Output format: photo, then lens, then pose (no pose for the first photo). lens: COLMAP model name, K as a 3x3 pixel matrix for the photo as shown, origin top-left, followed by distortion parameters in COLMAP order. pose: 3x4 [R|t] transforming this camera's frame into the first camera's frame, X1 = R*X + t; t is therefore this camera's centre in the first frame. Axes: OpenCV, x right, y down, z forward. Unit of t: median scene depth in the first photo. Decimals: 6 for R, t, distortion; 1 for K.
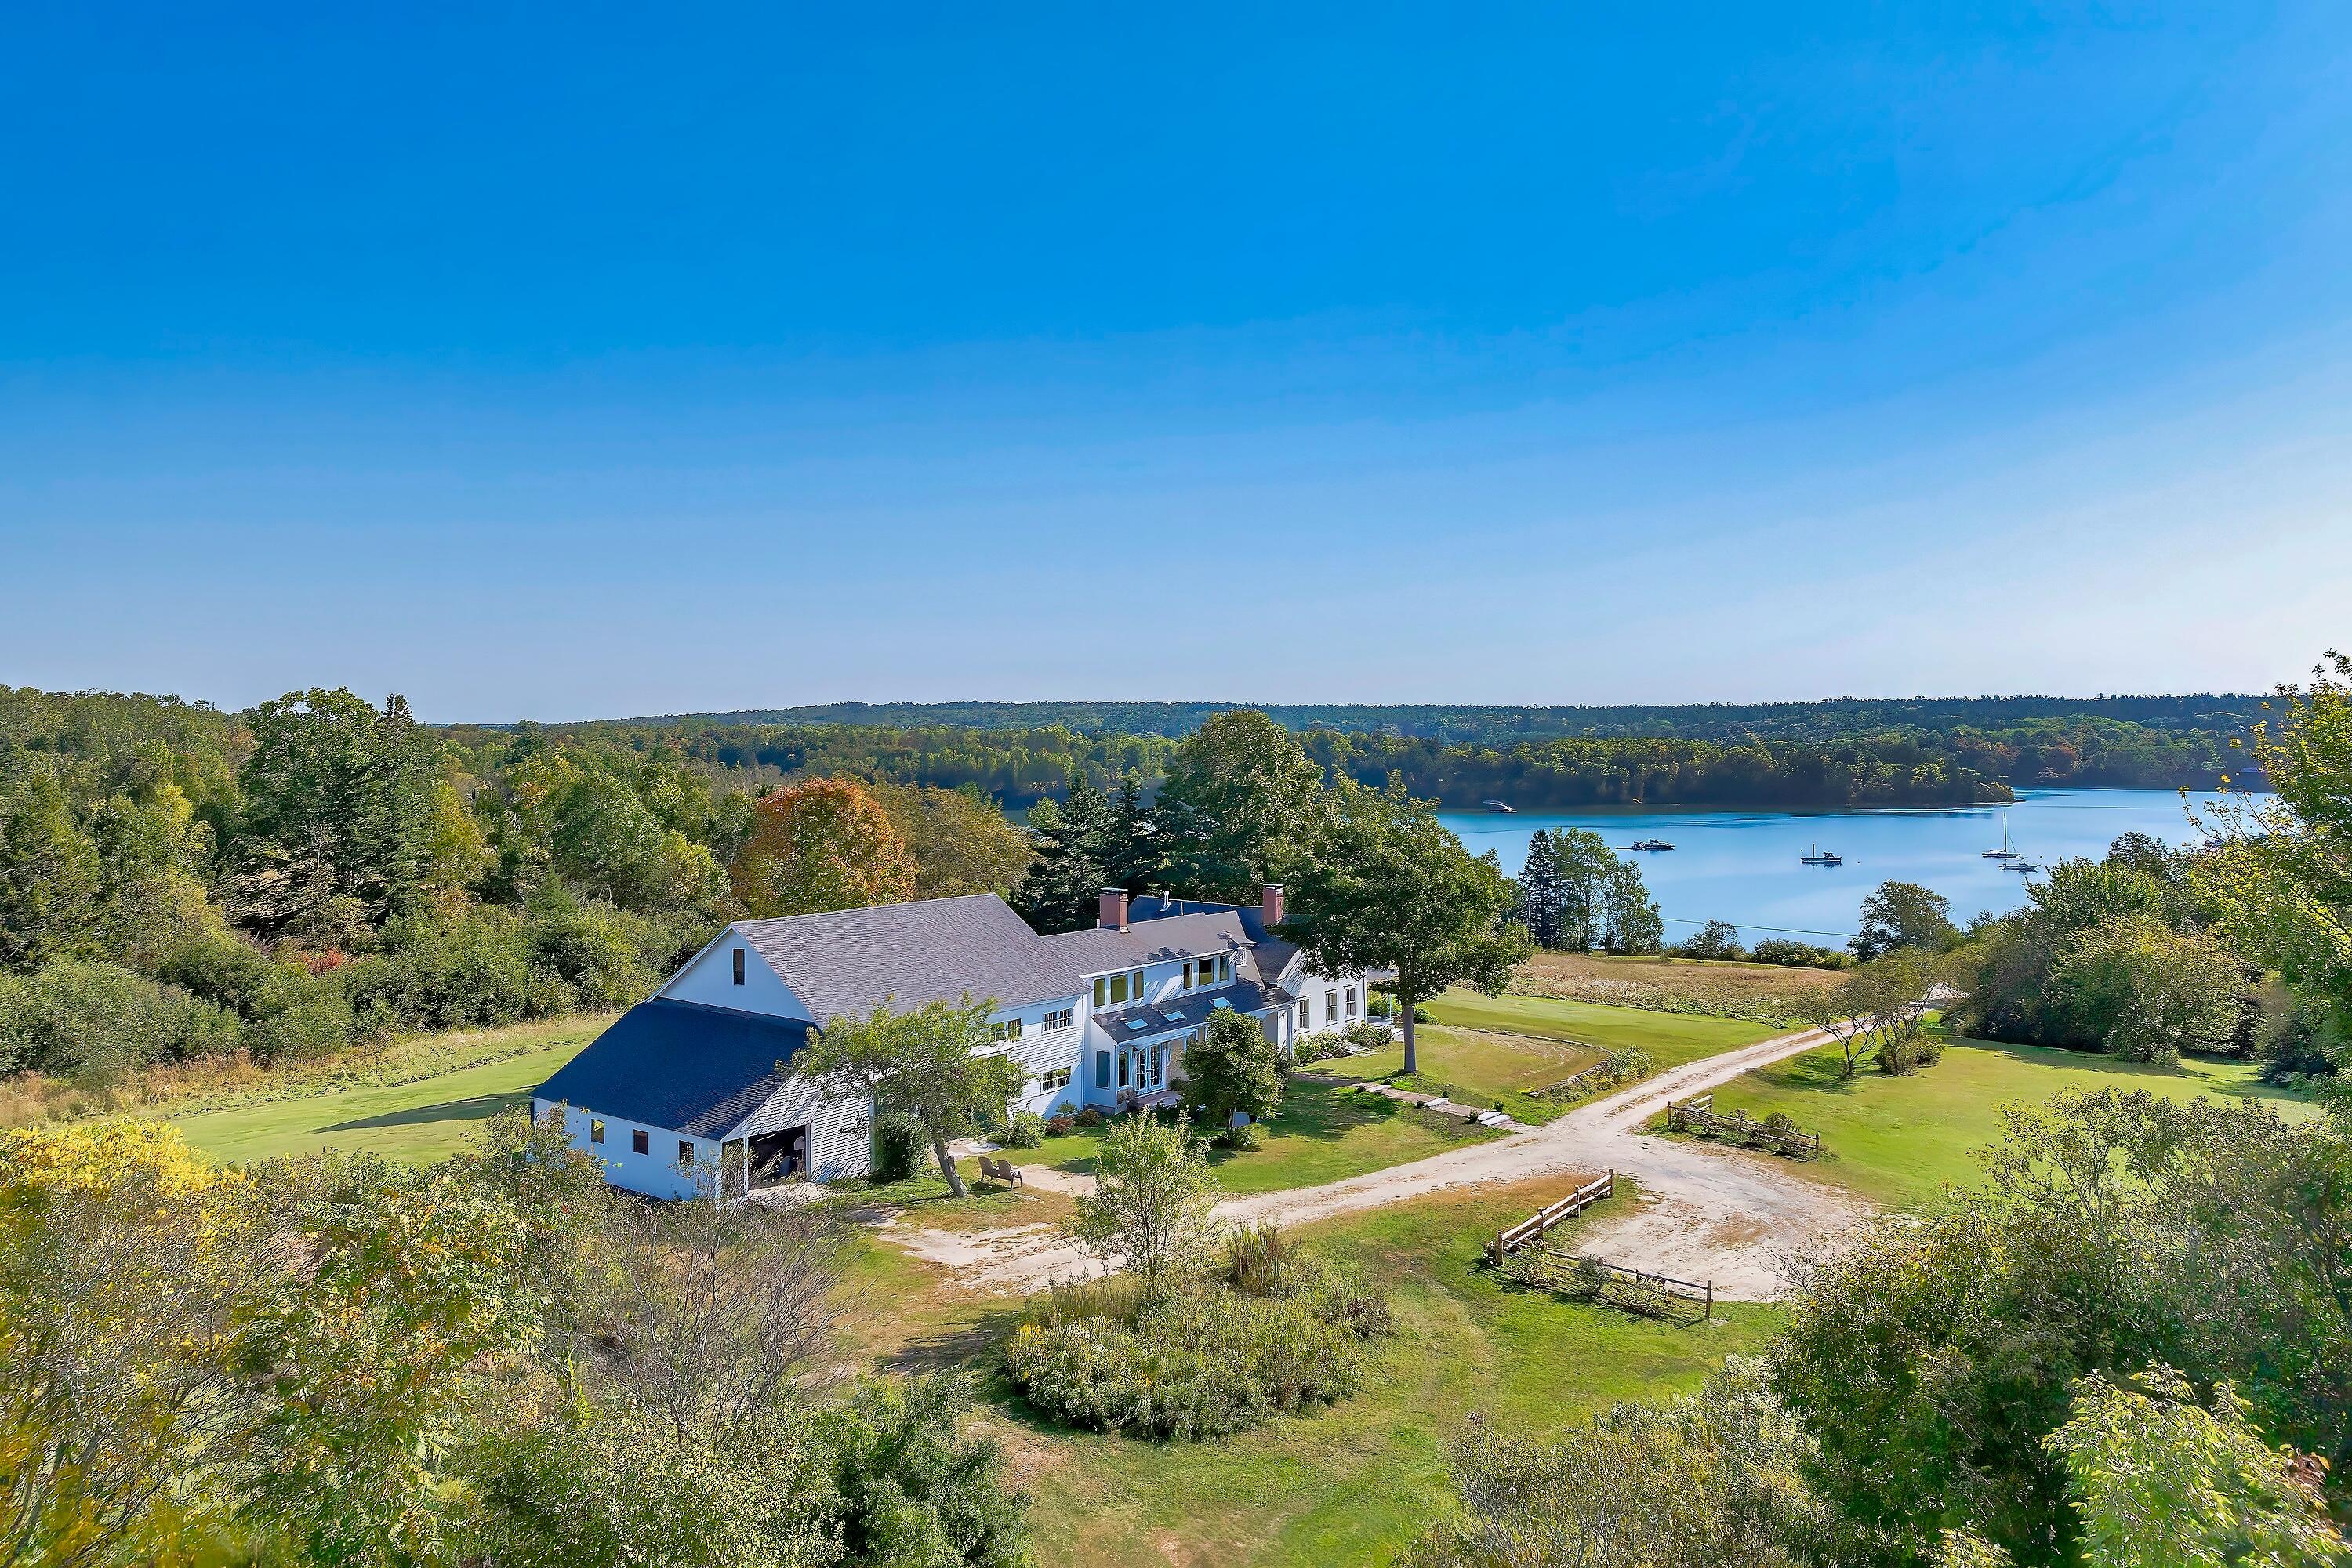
lens RADIAL K [[1610.8, 0, 1179.3], [0, 1610.8, 775.4], [0, 0, 1]] dist [-0.008241, 0.003787]
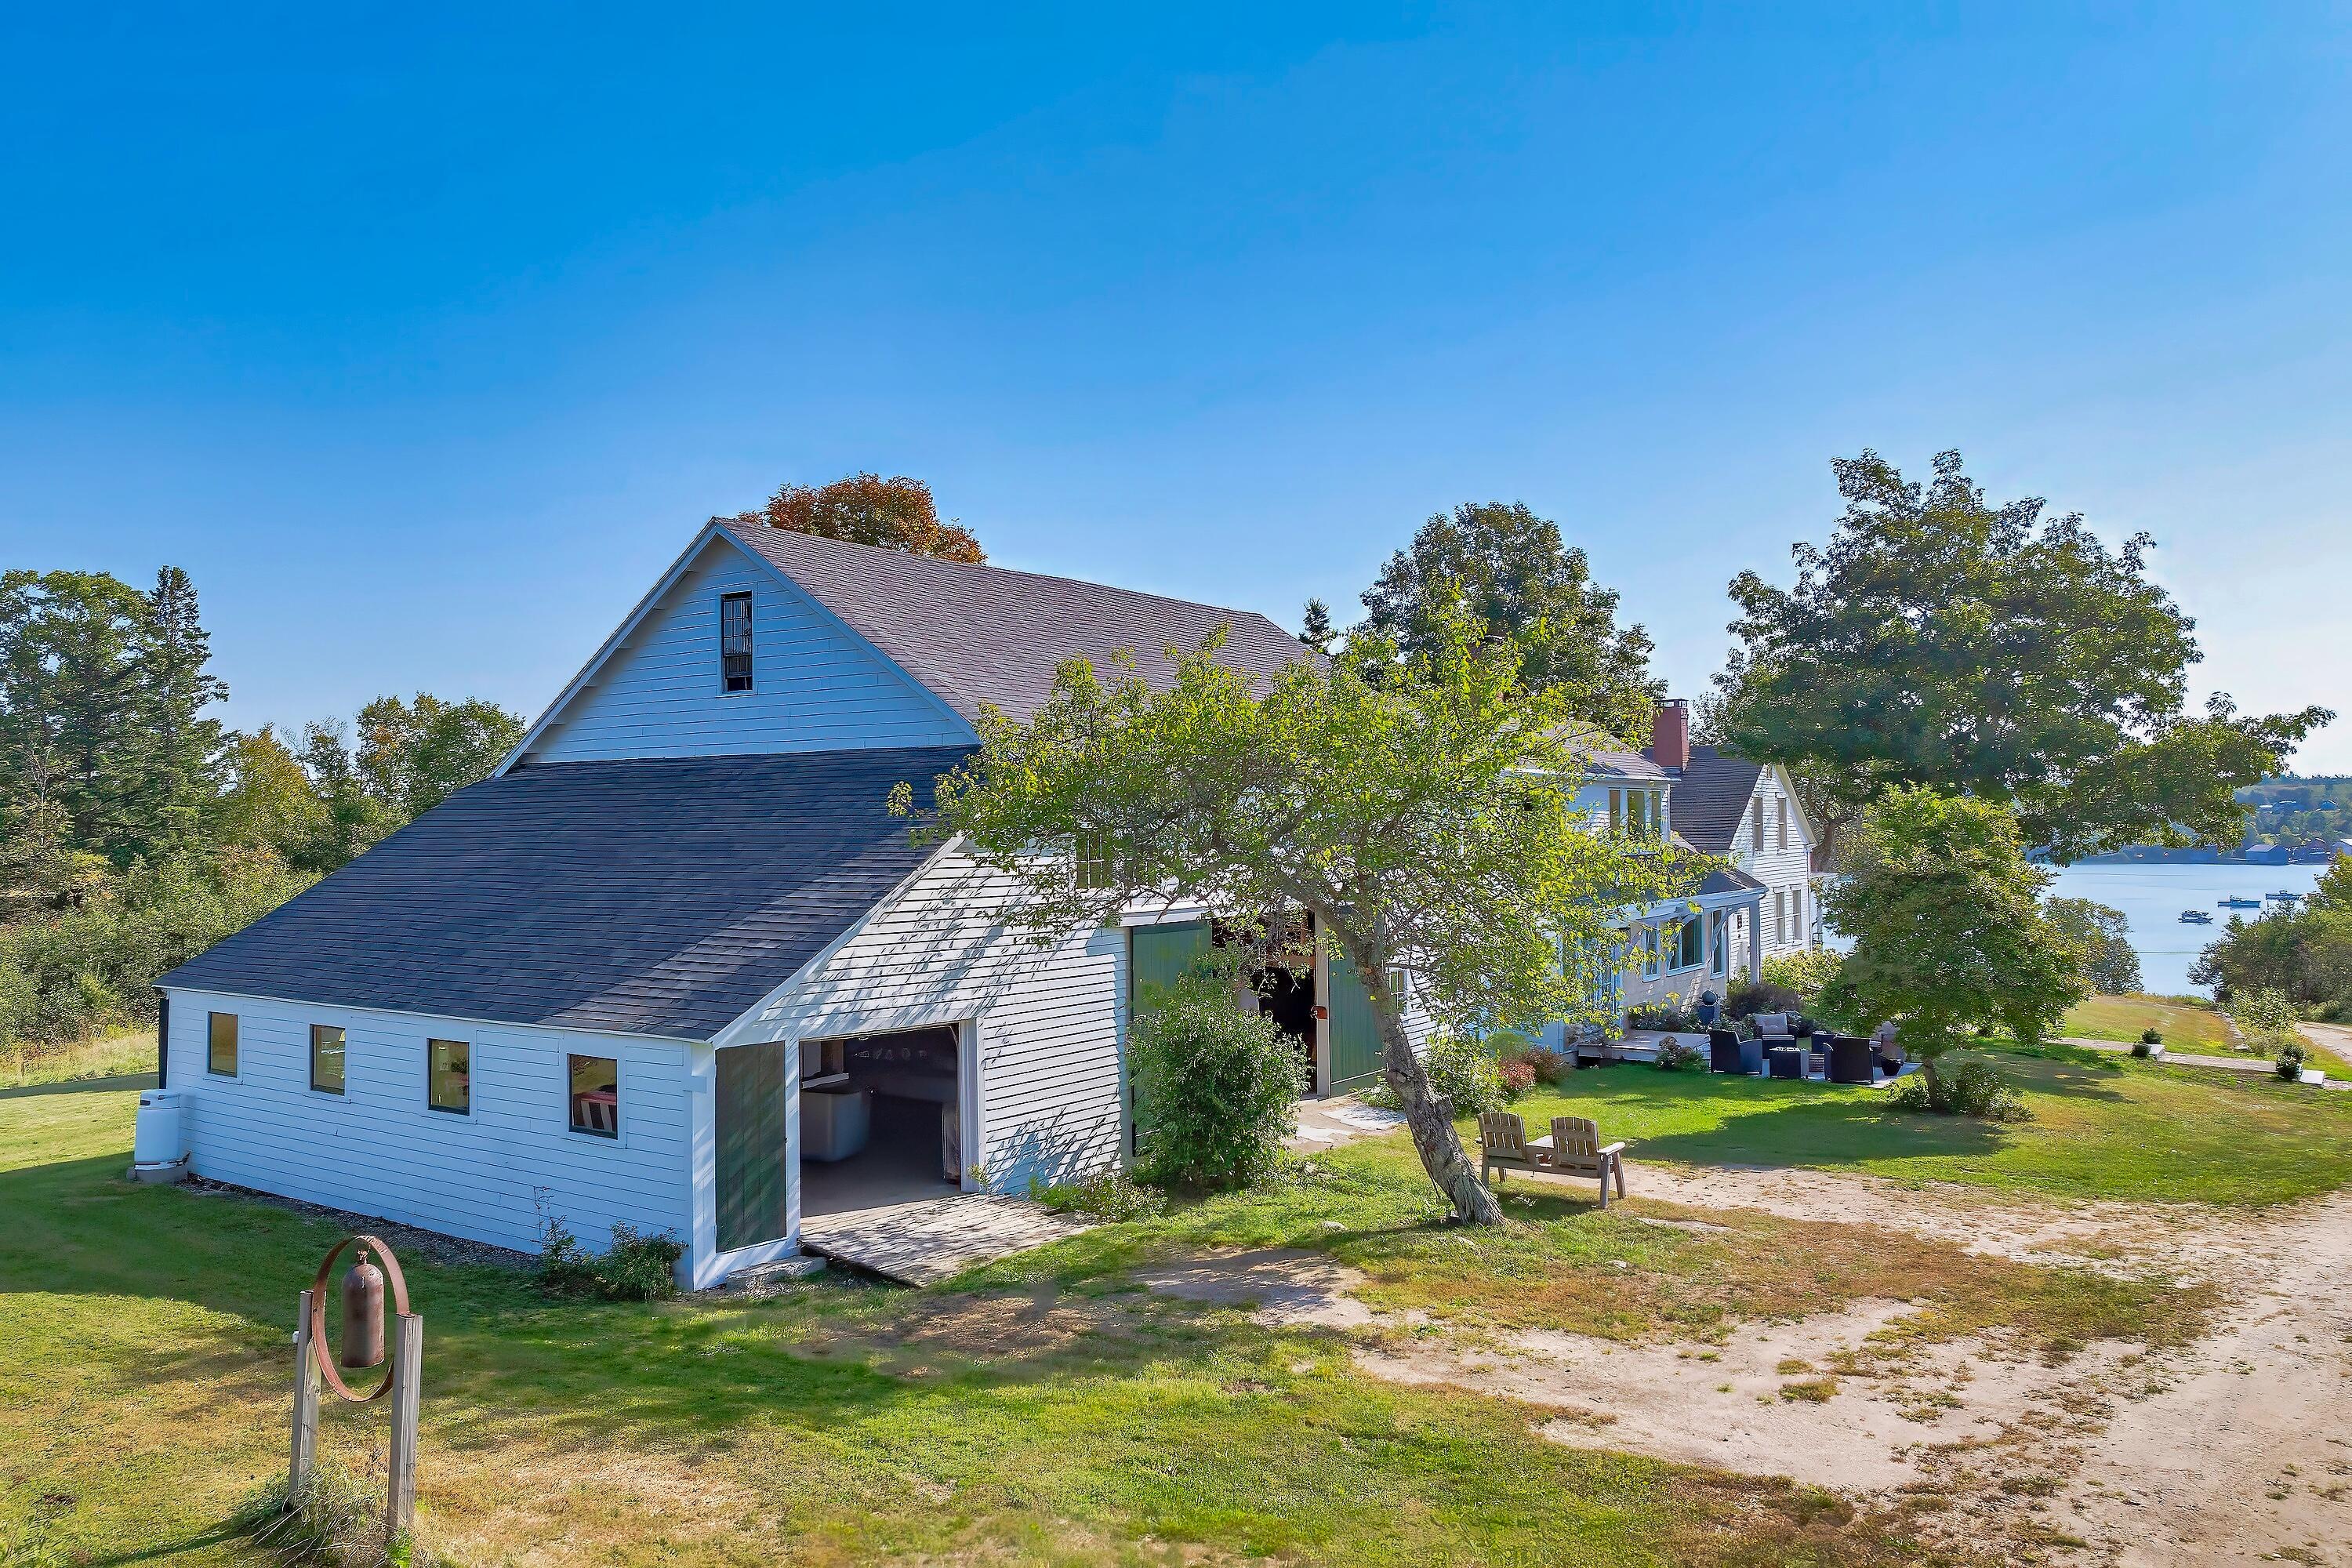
lens RADIAL K [[1610.8, 0, 1186.9], [0, 1610.8, 851.6], [0, 0, 1]] dist [-0.008241, 0.003787]
pose [[0.998724, -0.005937, 0.050153, -0.203166], [0.006570, 0.999901, -0.012466, 0.187248], [-0.050074, 0.012779, 0.998664, 0.670039]]
